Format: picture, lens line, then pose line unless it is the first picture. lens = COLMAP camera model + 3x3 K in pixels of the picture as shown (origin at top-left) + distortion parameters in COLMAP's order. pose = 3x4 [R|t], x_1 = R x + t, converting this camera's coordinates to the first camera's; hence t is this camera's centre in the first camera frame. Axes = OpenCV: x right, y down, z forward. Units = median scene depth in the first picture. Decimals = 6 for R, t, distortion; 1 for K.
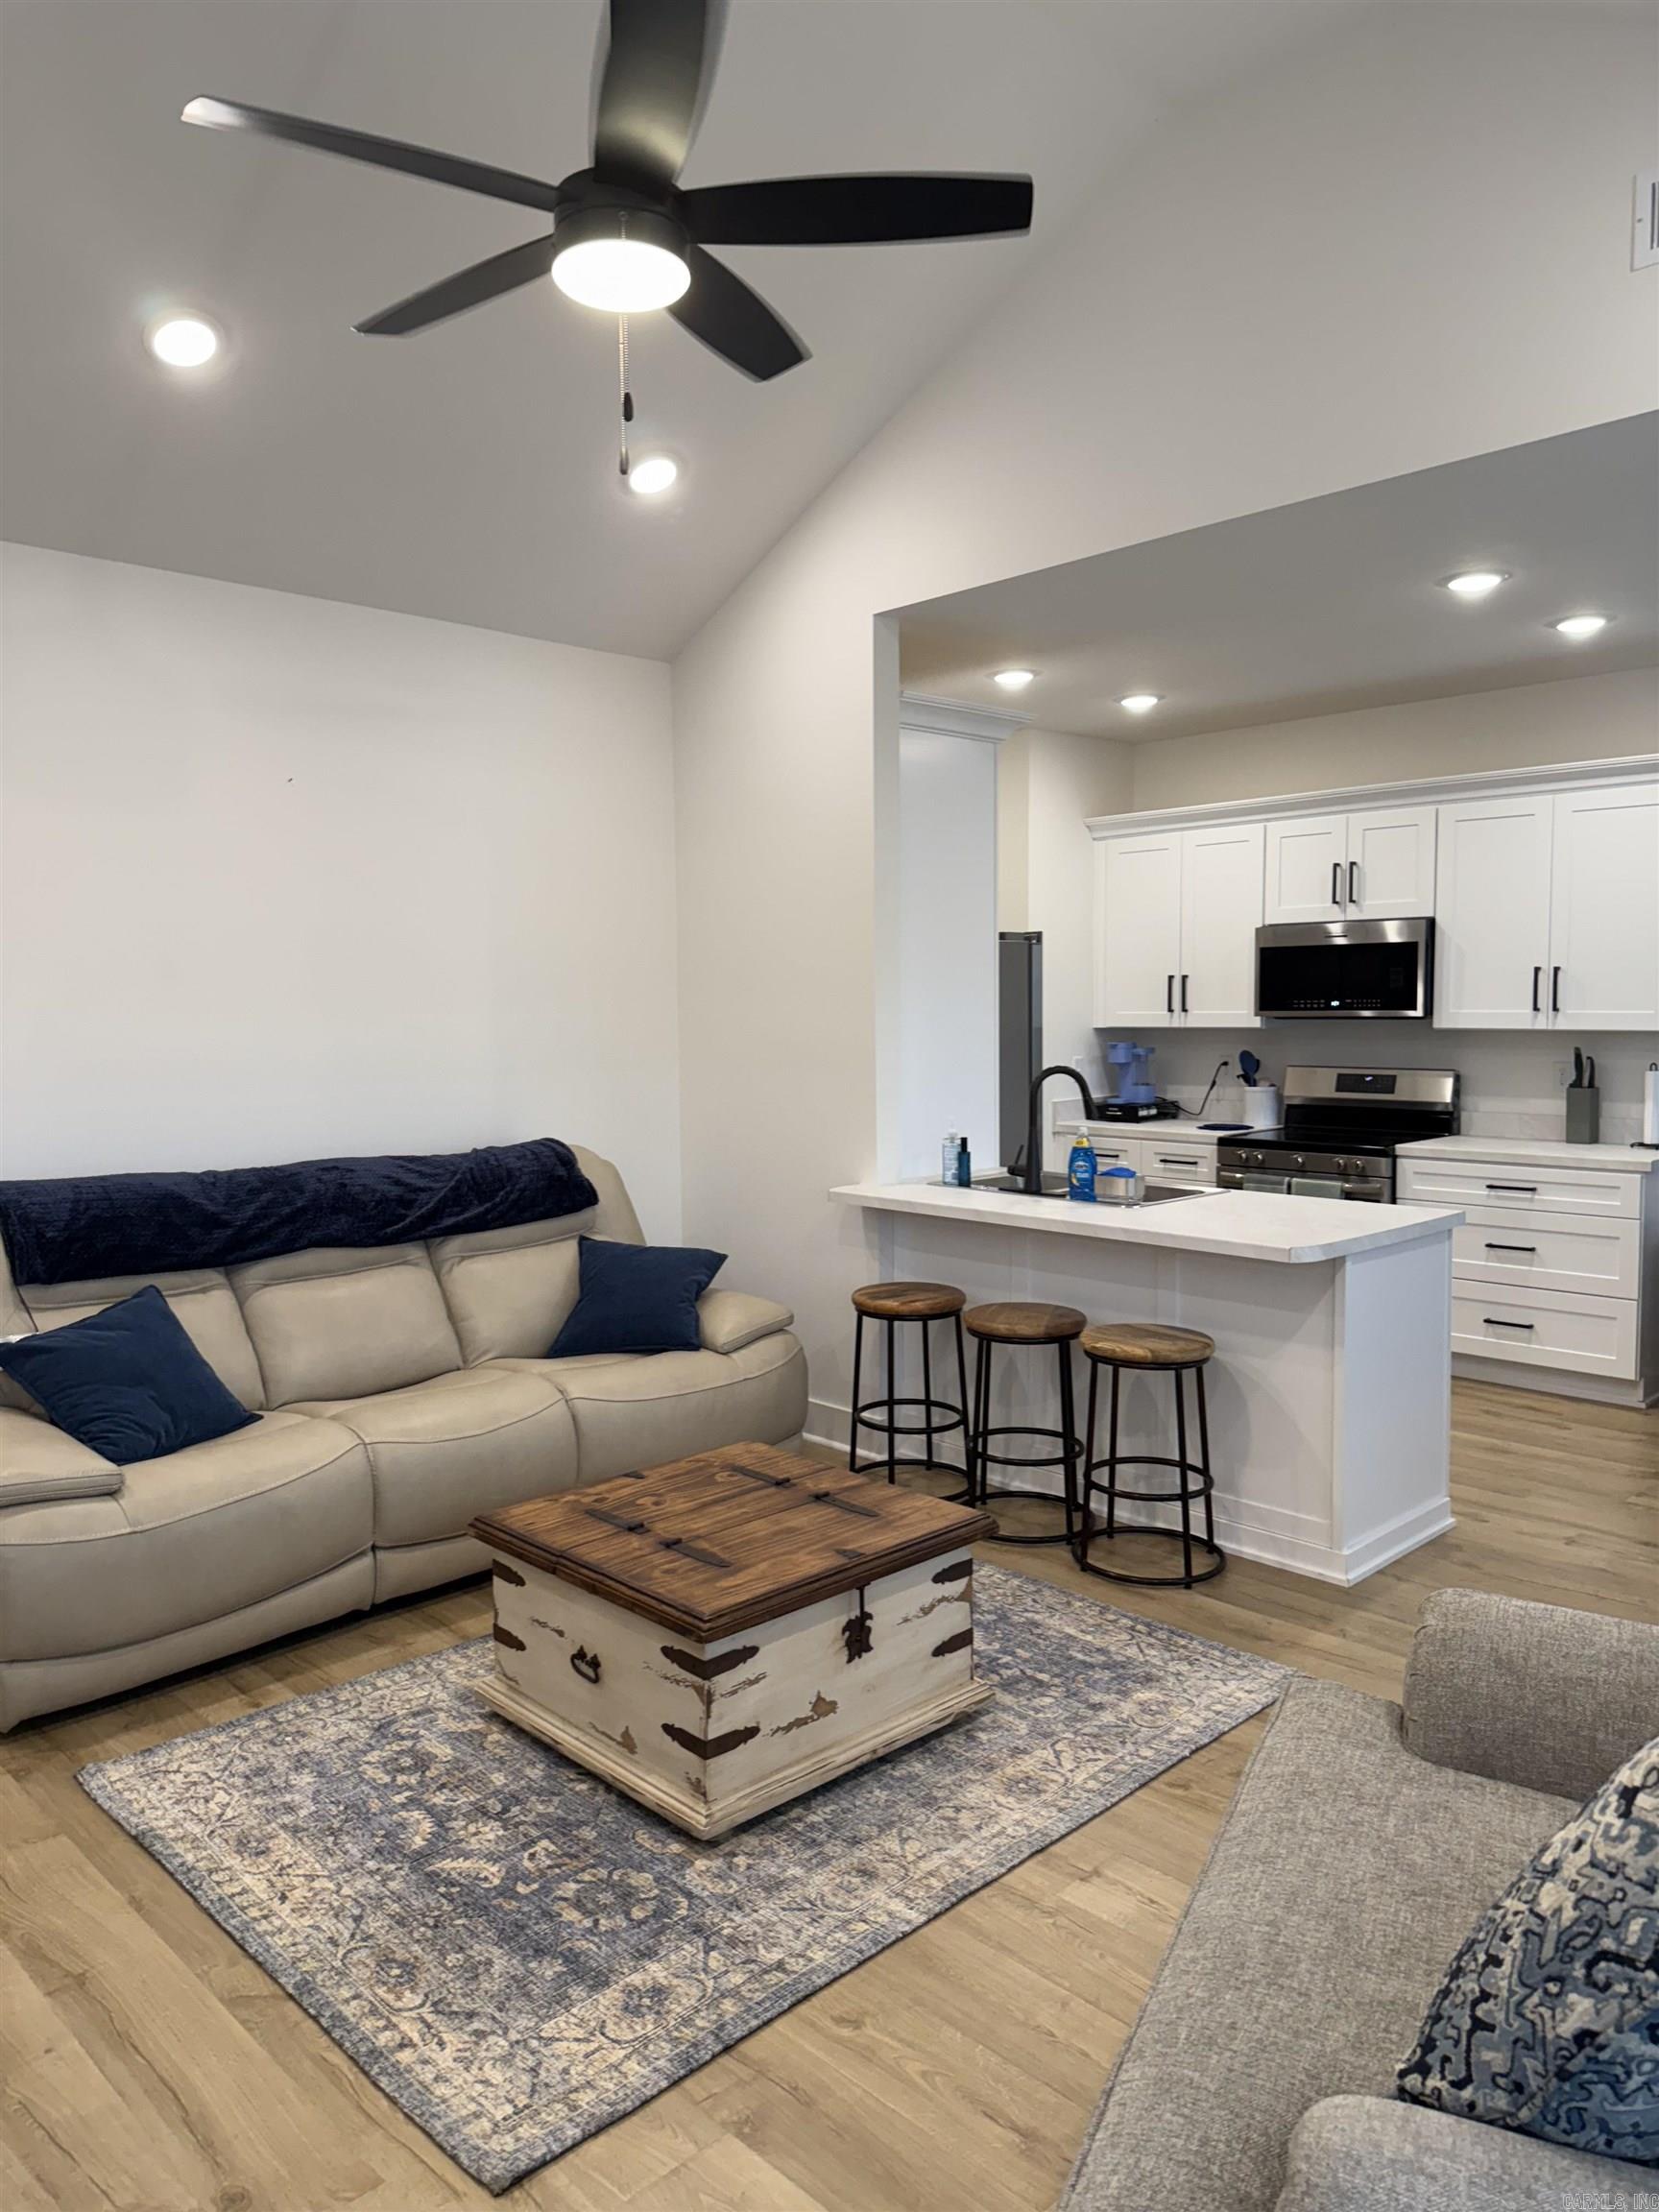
lens RADIAL K [[1560.1, 0, 814.4], [0, 1560.1, 1114.8], [0, 0, 1]] dist [0.055932, -0.061158]
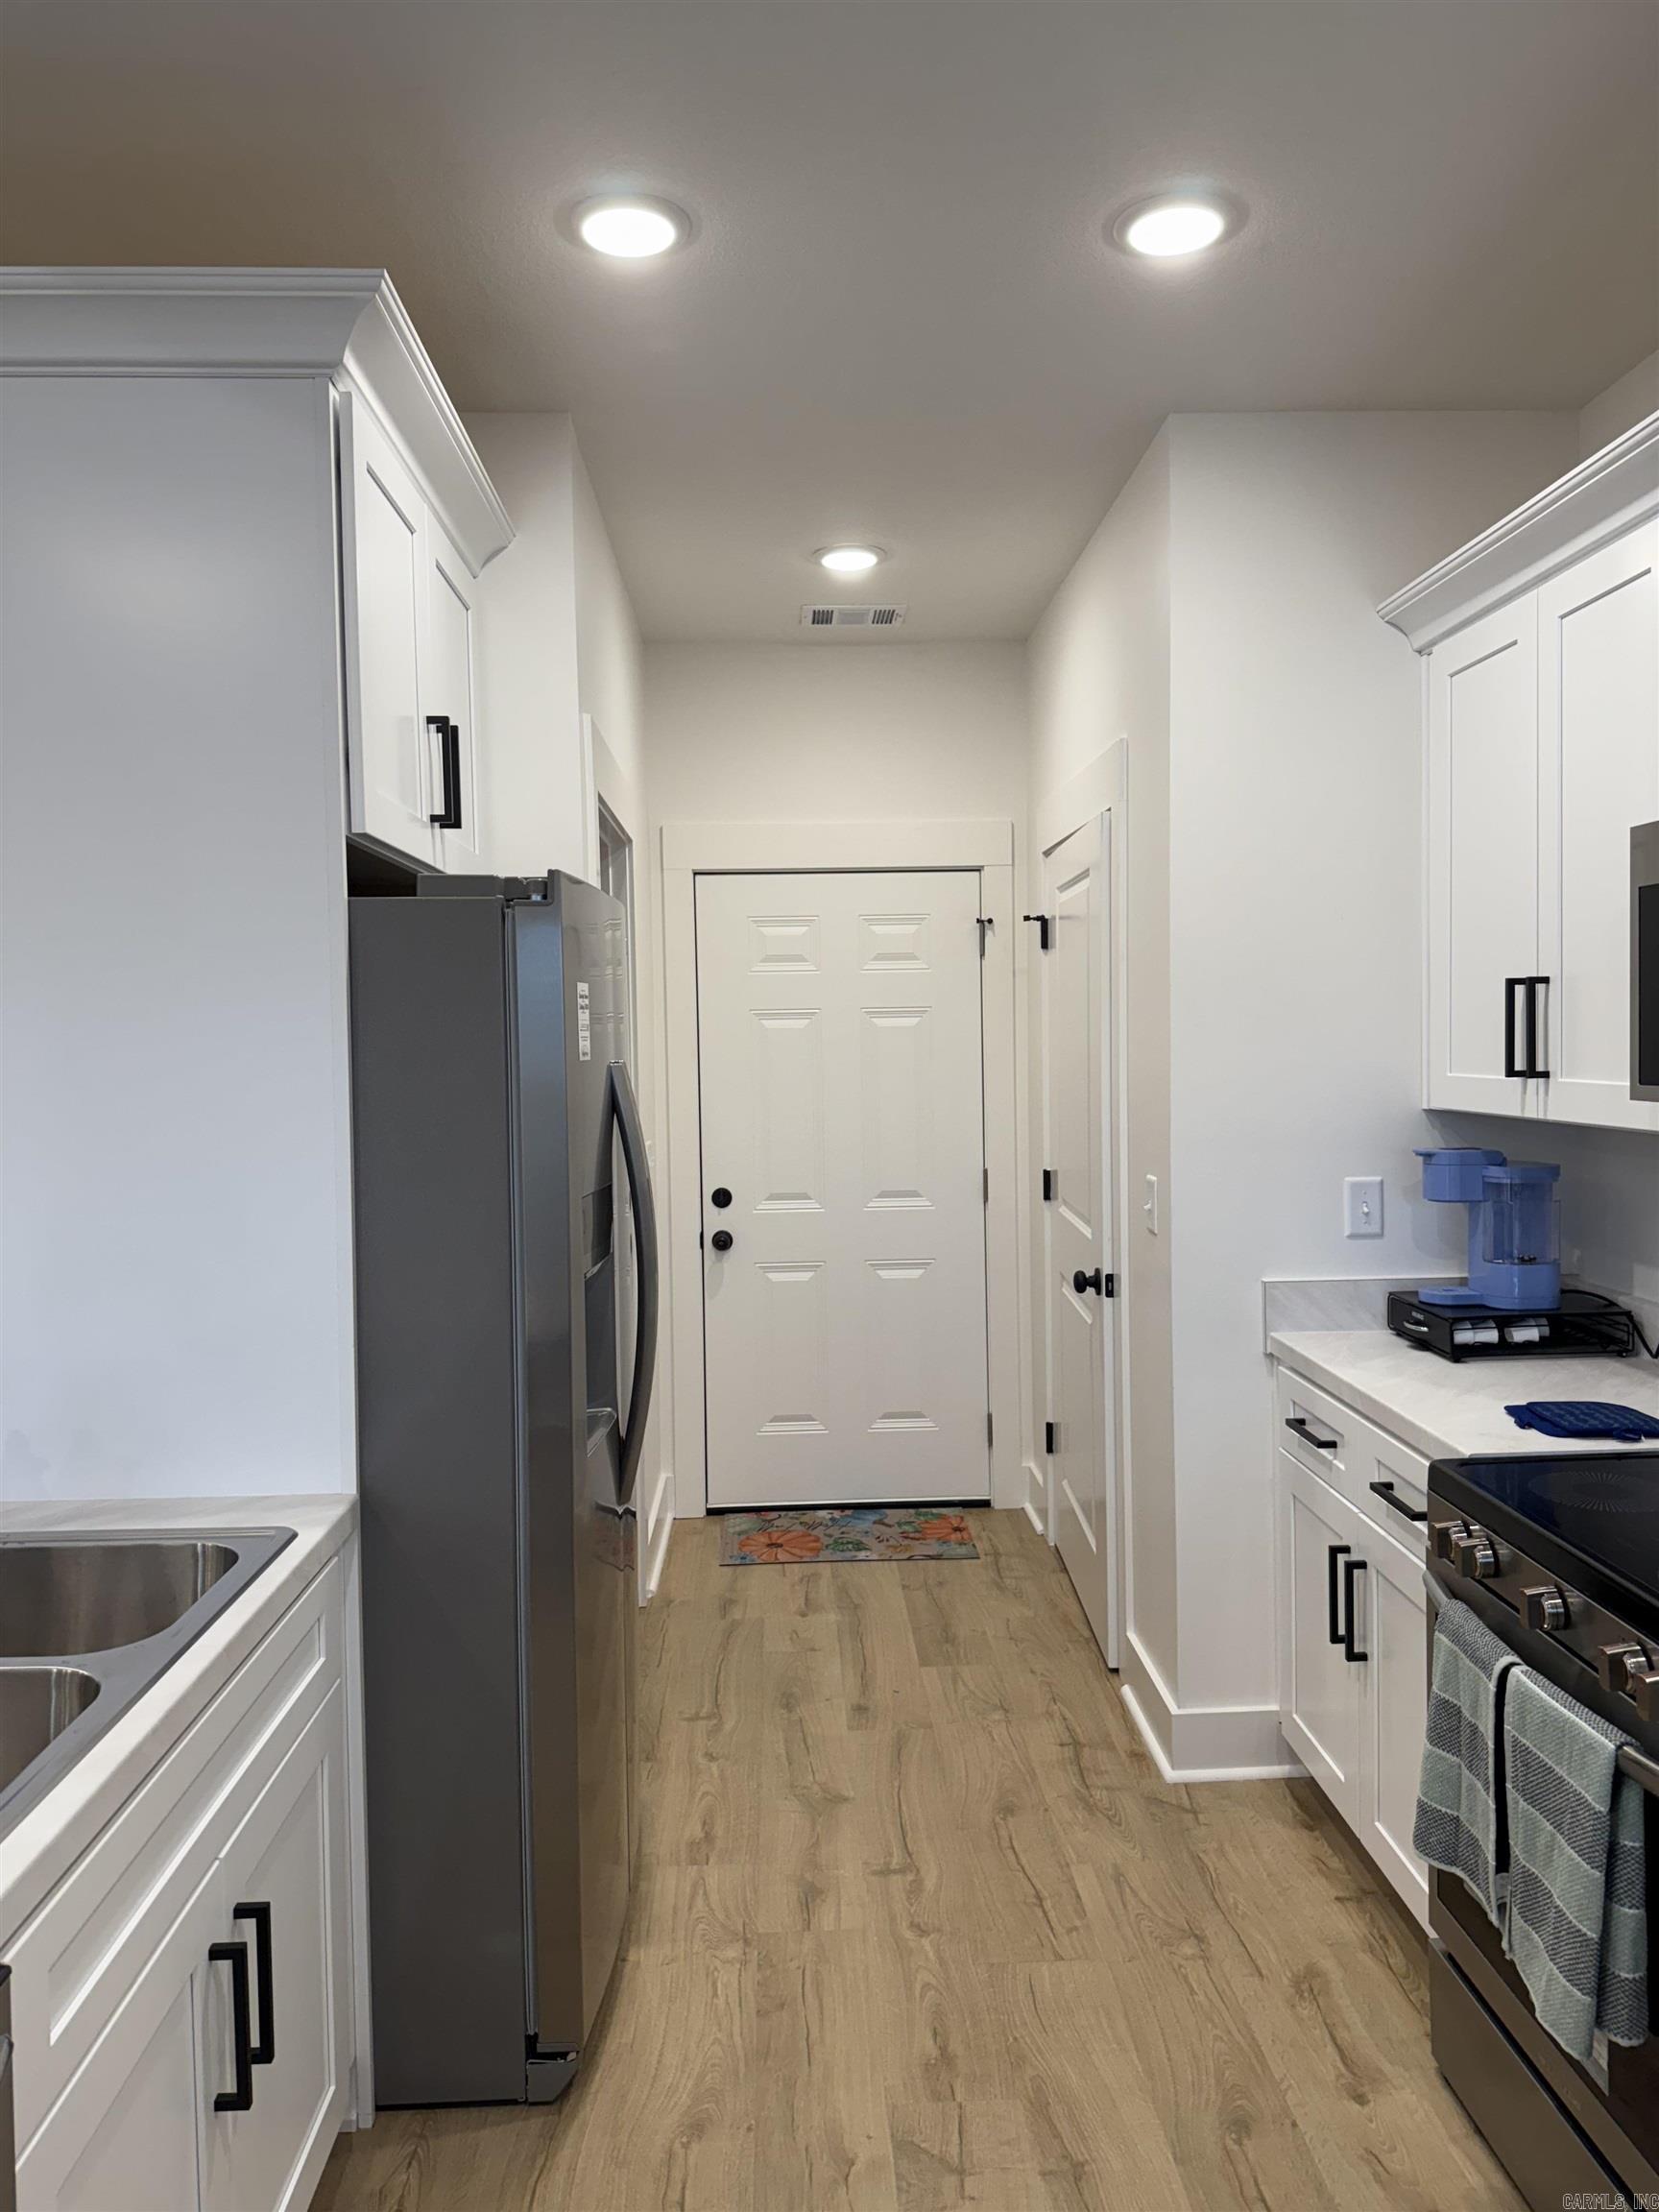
lens RADIAL K [[1560.1, 0, 828.6], [0, 1560.1, 1106.6], [0, 0, 1]] dist [0.055932, -0.061158]
pose [[0.744996, 0.030723, -0.666361, 0.657167], [-0.044490, 0.999003, -0.003681, -0.092759], [0.665583, 0.032389, 0.745620, 1.126272]]
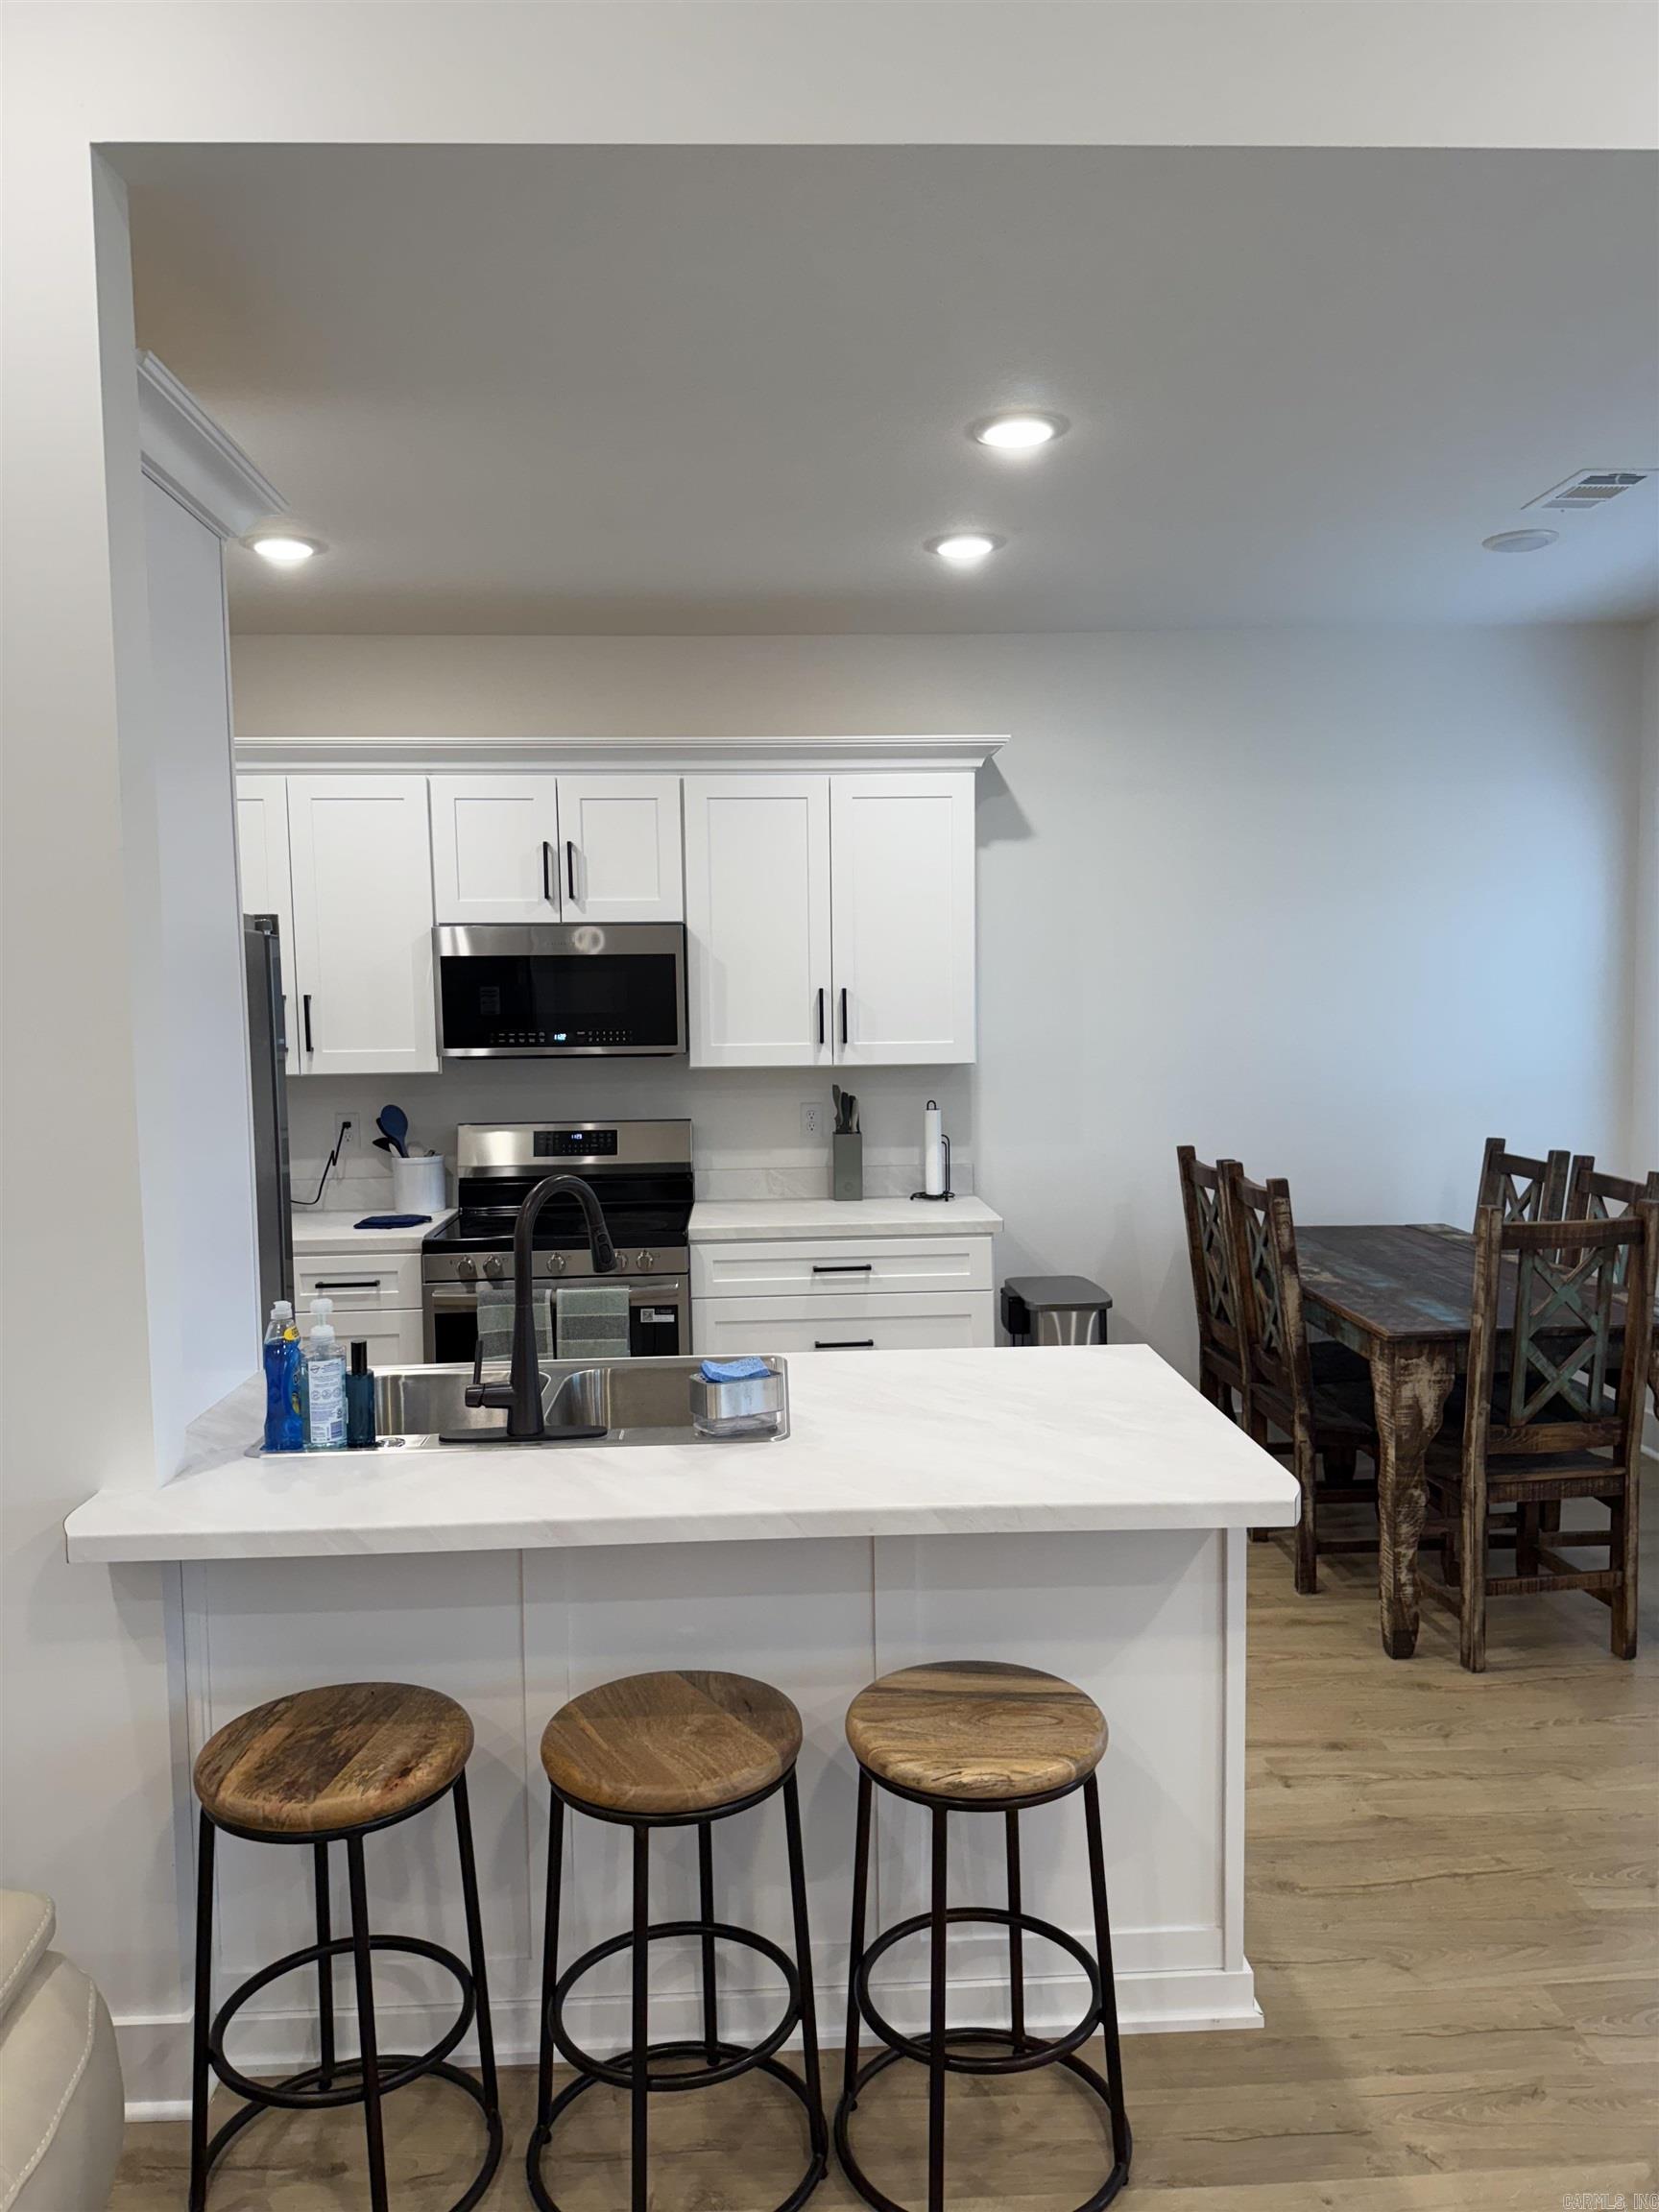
lens RADIAL K [[1560.1, 0, 821.4], [0, 1560.1, 1084.5], [0, 0, 1]] dist [0.055932, -0.061158]
pose [[0.660032, -0.045667, 0.749849, -0.212097], [0.065641, 0.997839, 0.002991, -0.072381], [-0.748365, 0.047247, 0.661603, 0.735999]]
